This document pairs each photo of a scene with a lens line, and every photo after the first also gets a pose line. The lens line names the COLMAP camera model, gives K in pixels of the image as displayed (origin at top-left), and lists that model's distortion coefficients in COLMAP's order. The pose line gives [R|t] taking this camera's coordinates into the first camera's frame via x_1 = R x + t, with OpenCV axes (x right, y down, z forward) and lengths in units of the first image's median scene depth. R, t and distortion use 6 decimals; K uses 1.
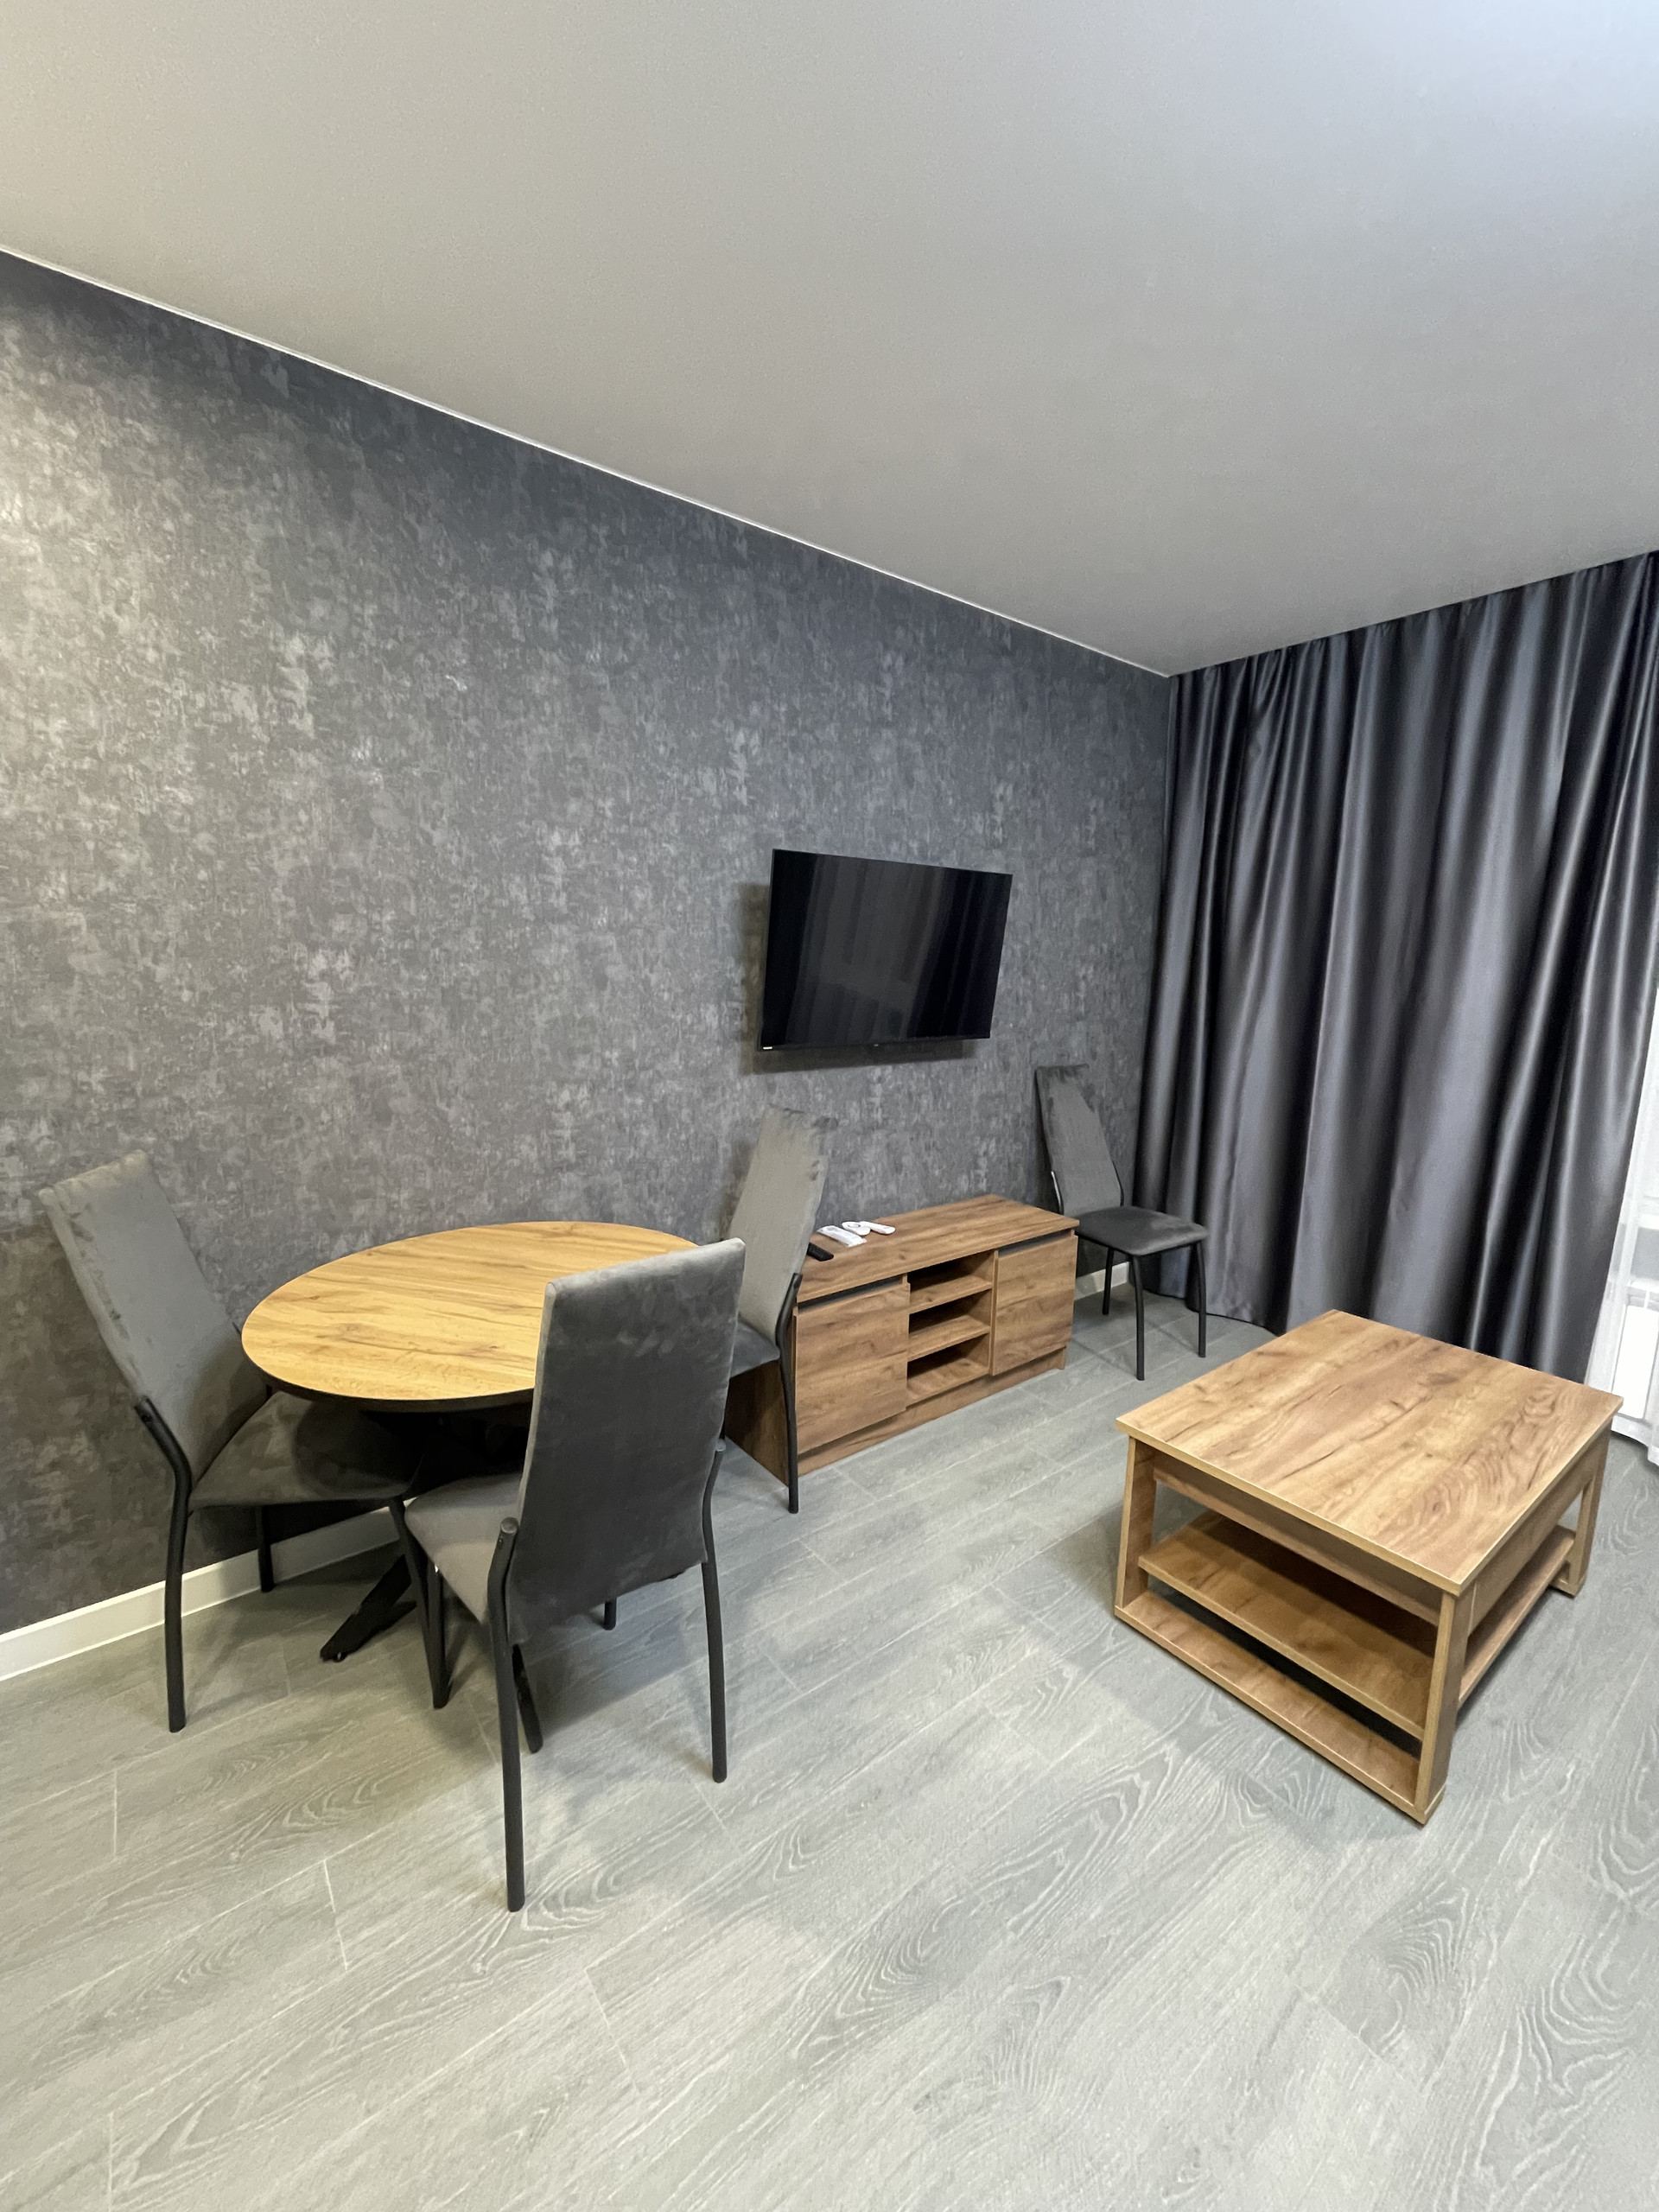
lens RADIAL K [[886.7, 0, 829.5], [0, 886.7, 1106.0], [0, 0, 1]] dist [0.000711, 0.000031]
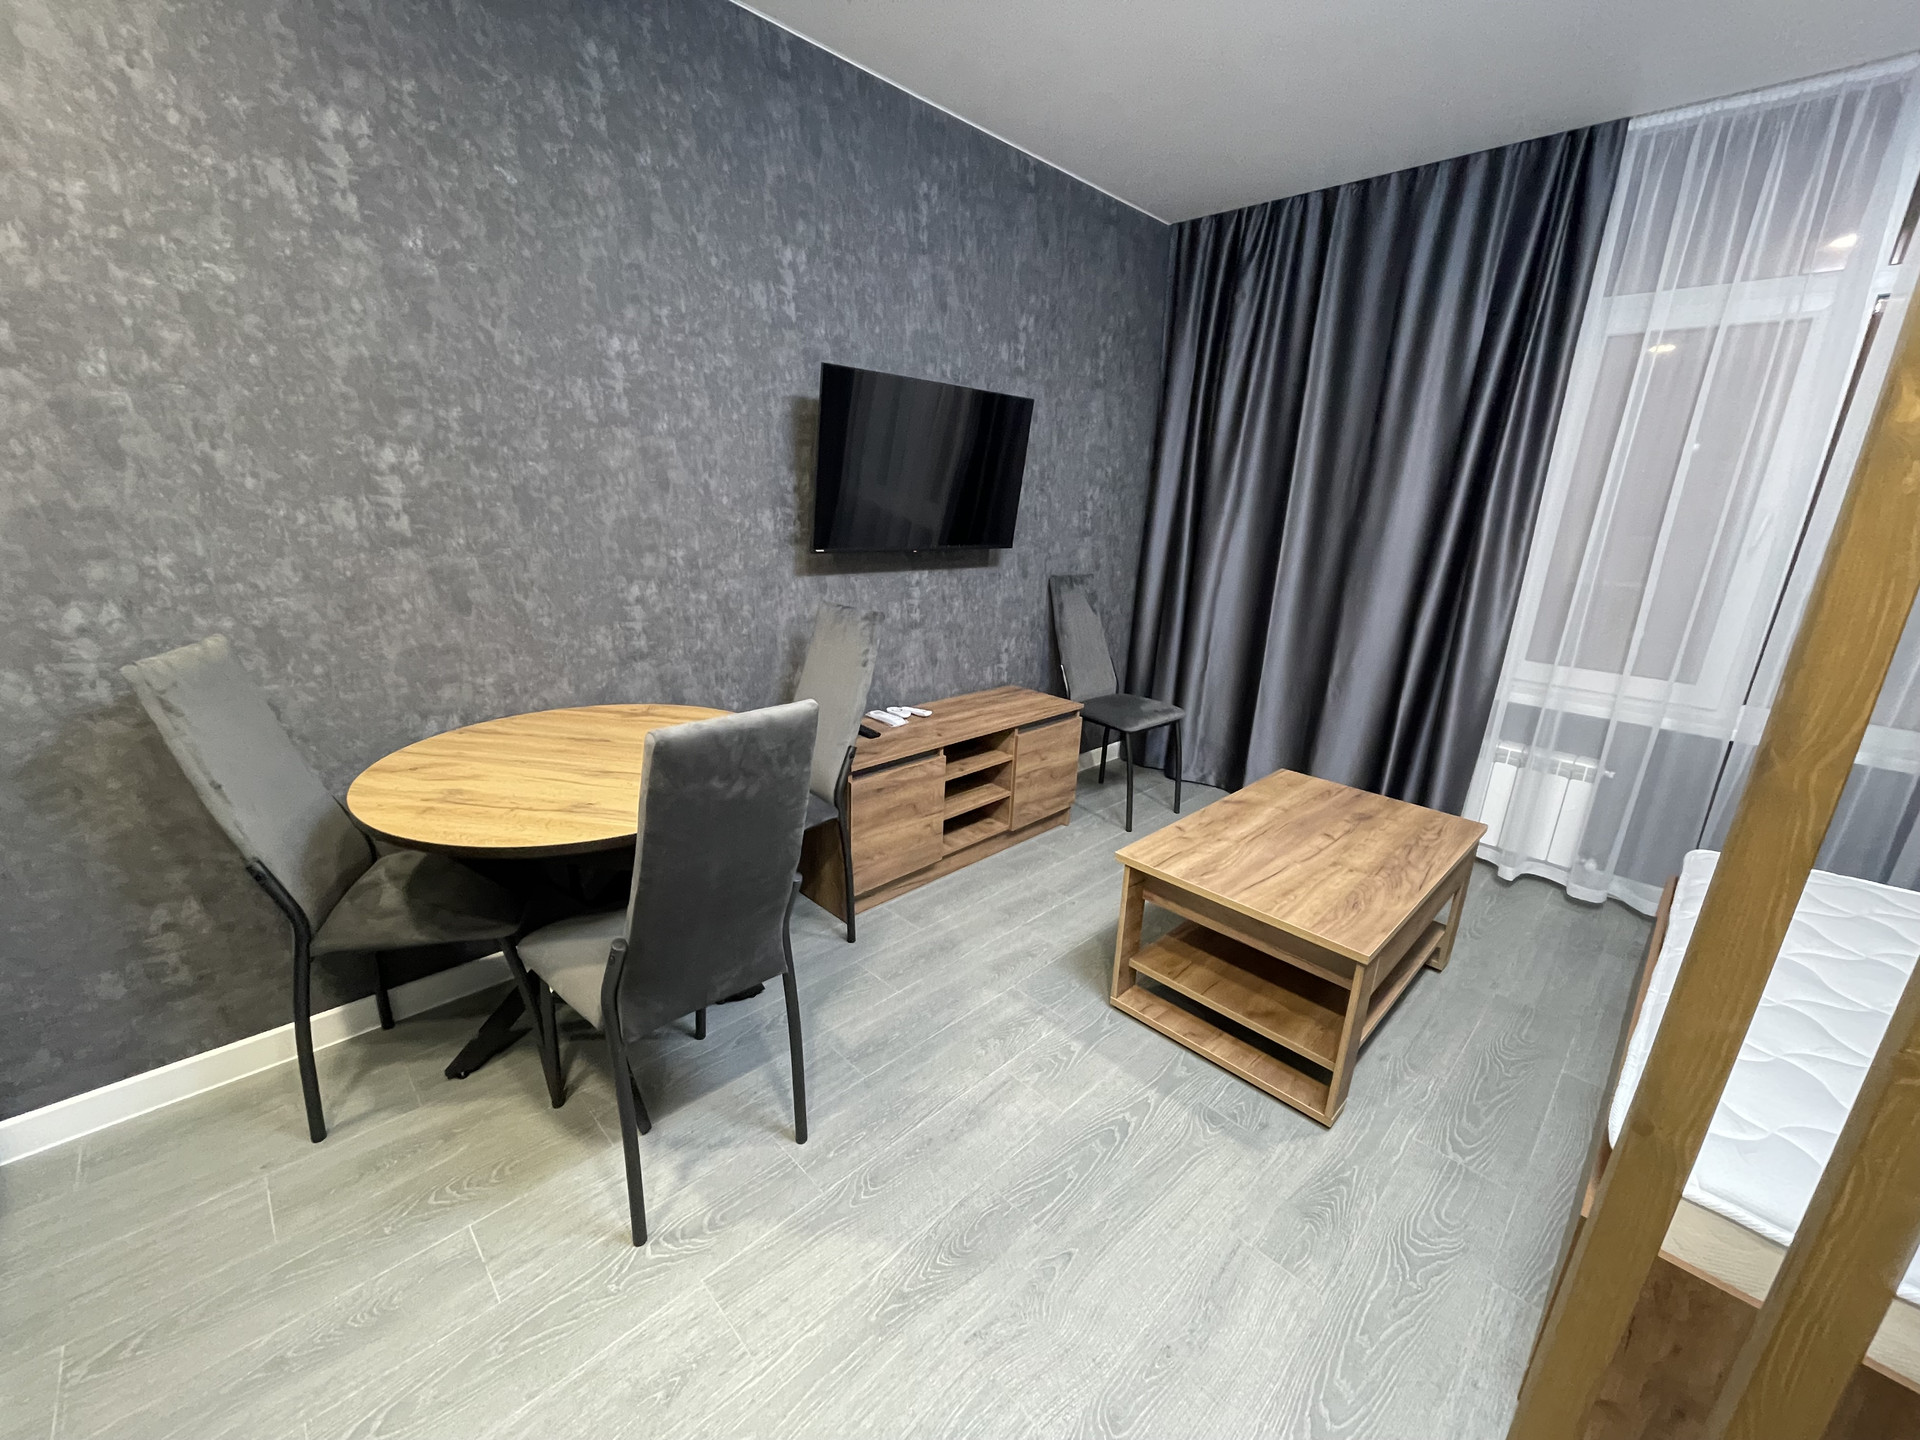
lens RADIAL K [[769.7, 0, 954.6], [0, 769.7, 724.8], [0, 0, 1]] dist [0.000711, 0.000031]
pose [[0.992671, -0.015112, 0.119903, -0.027276], [-0.000235, 0.991907, 0.126963, 0.038131], [-0.120851, -0.126060, 0.984634, -0.010869]]
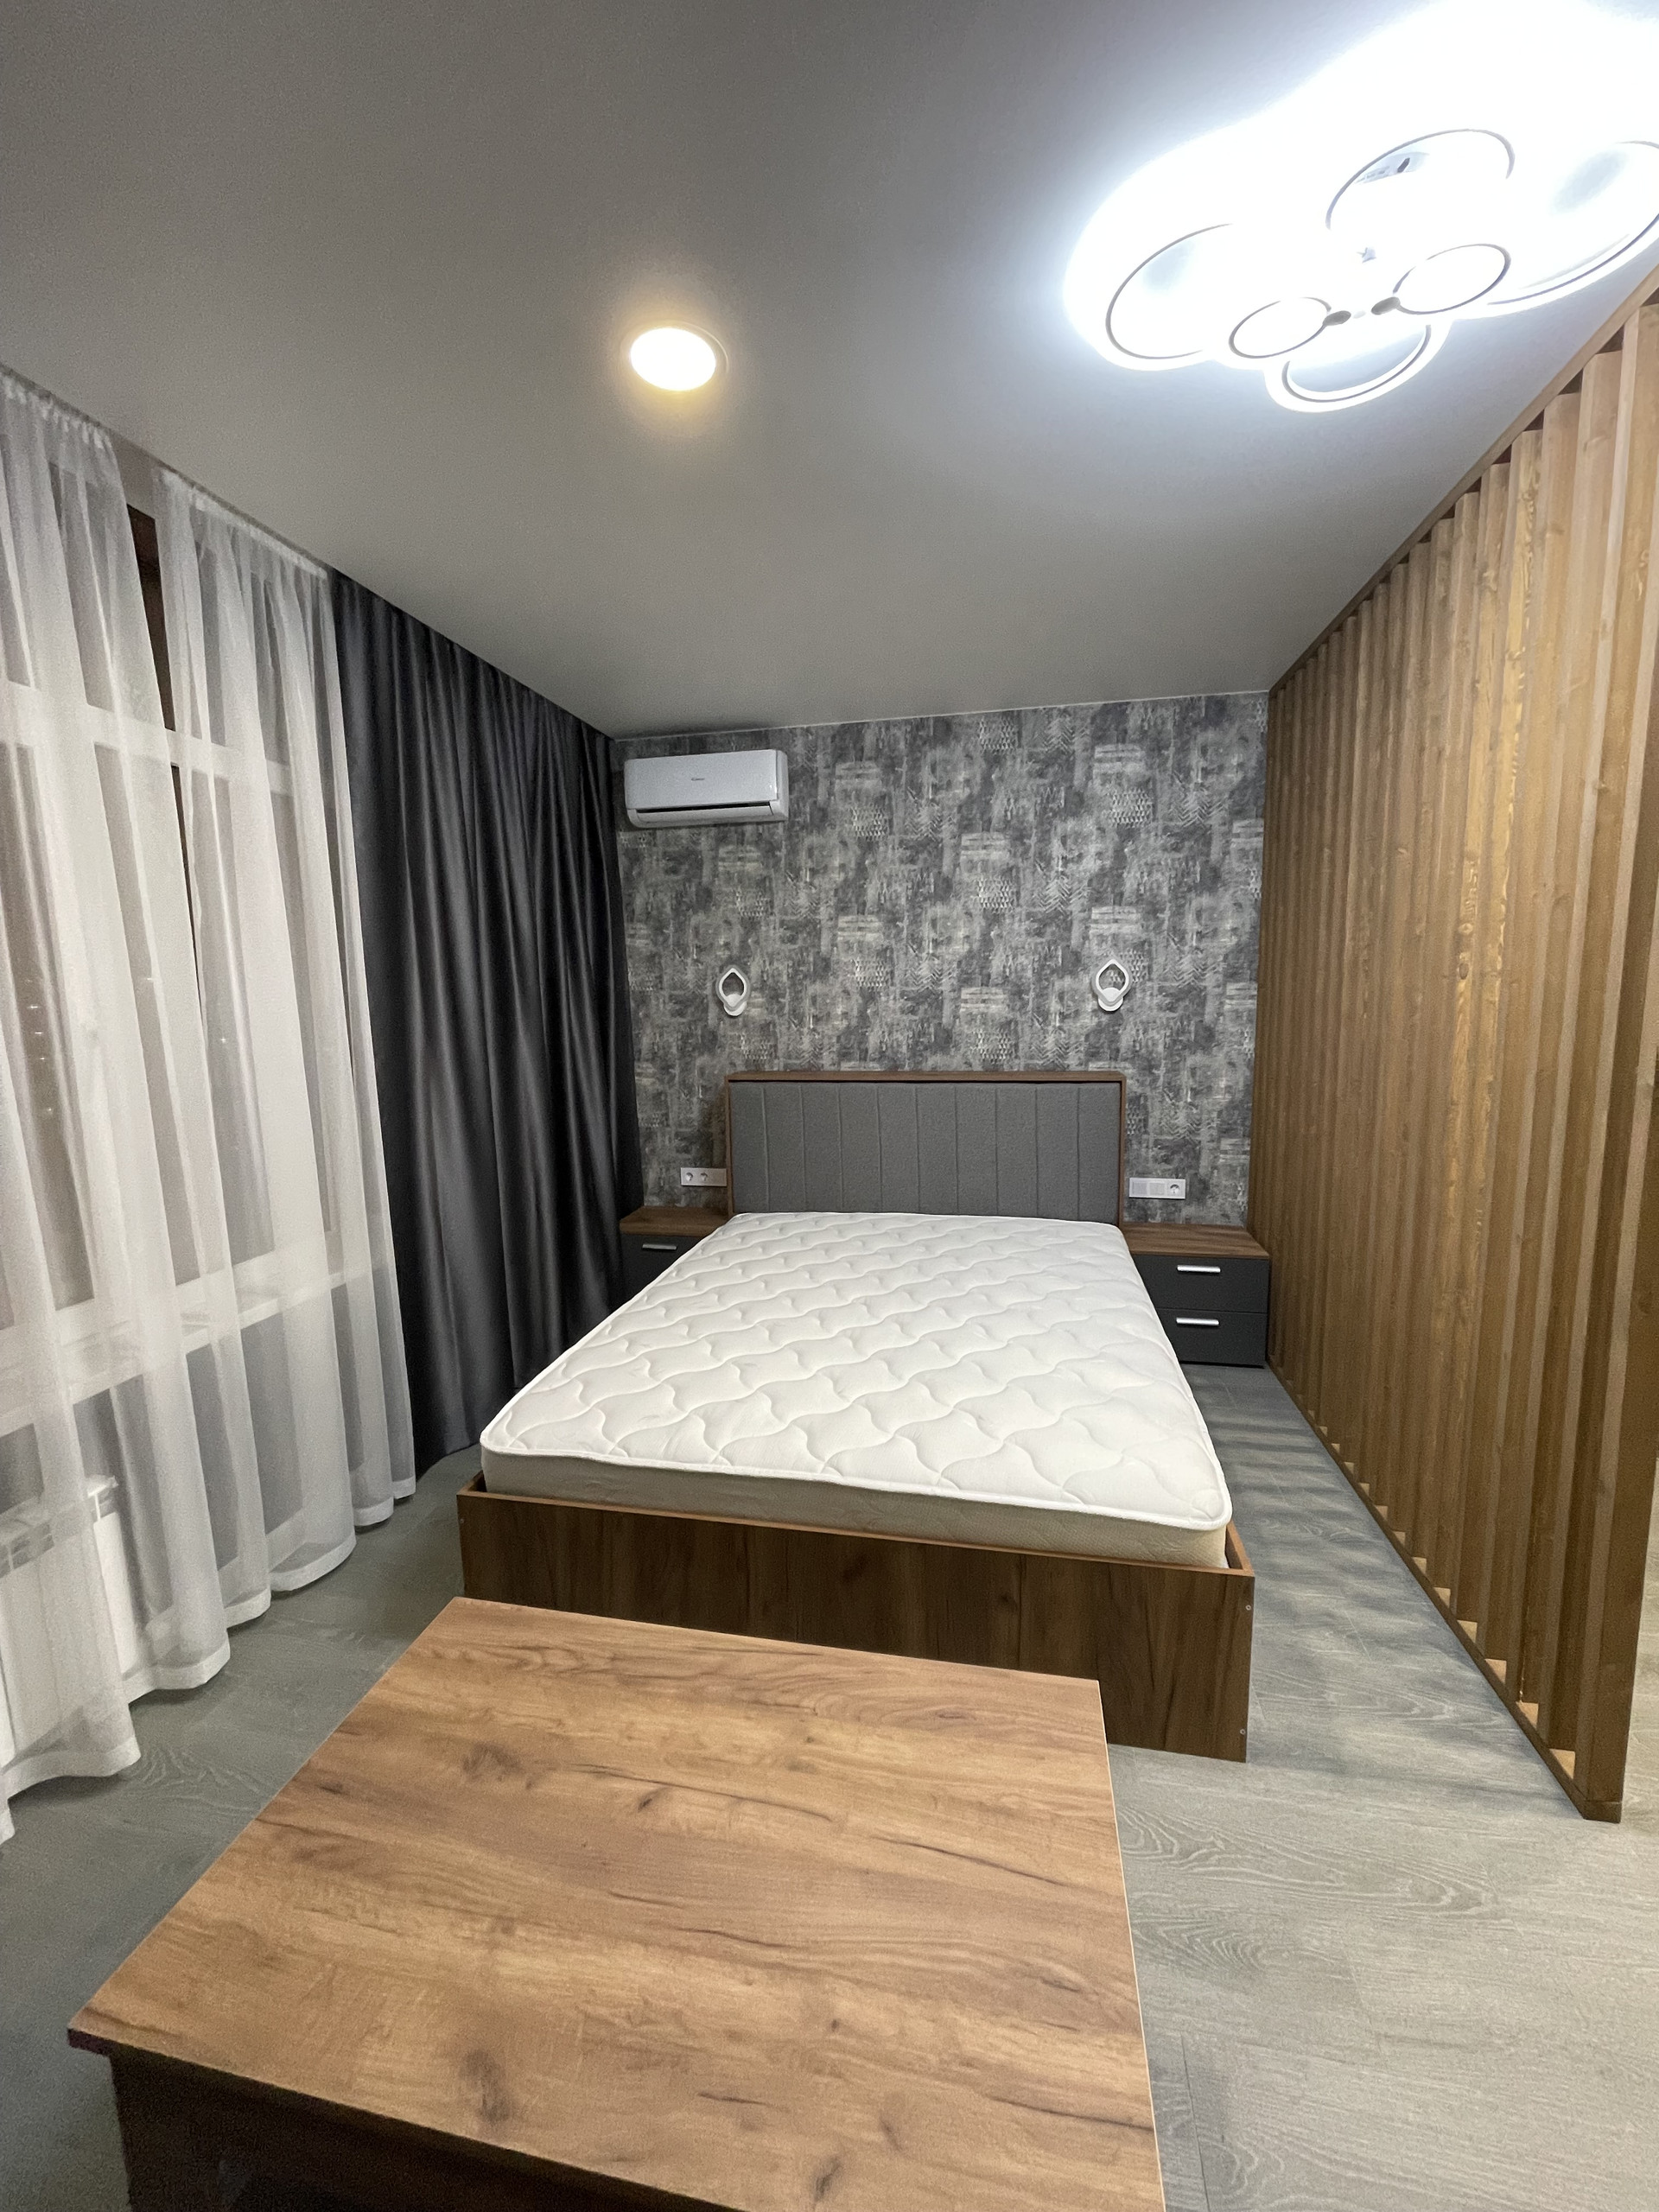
lens RADIAL K [[886.7, 0, 829.5], [0, 886.7, 1106.0], [0, 0, 1]] dist [0.000711, 0.000031]
pose [[-0.656172, -0.107121, 0.746969, 0.202993], [0.130481, 0.958857, 0.252128, -0.216043], [-0.743245, 0.262905, -0.615198, 1.187869]]
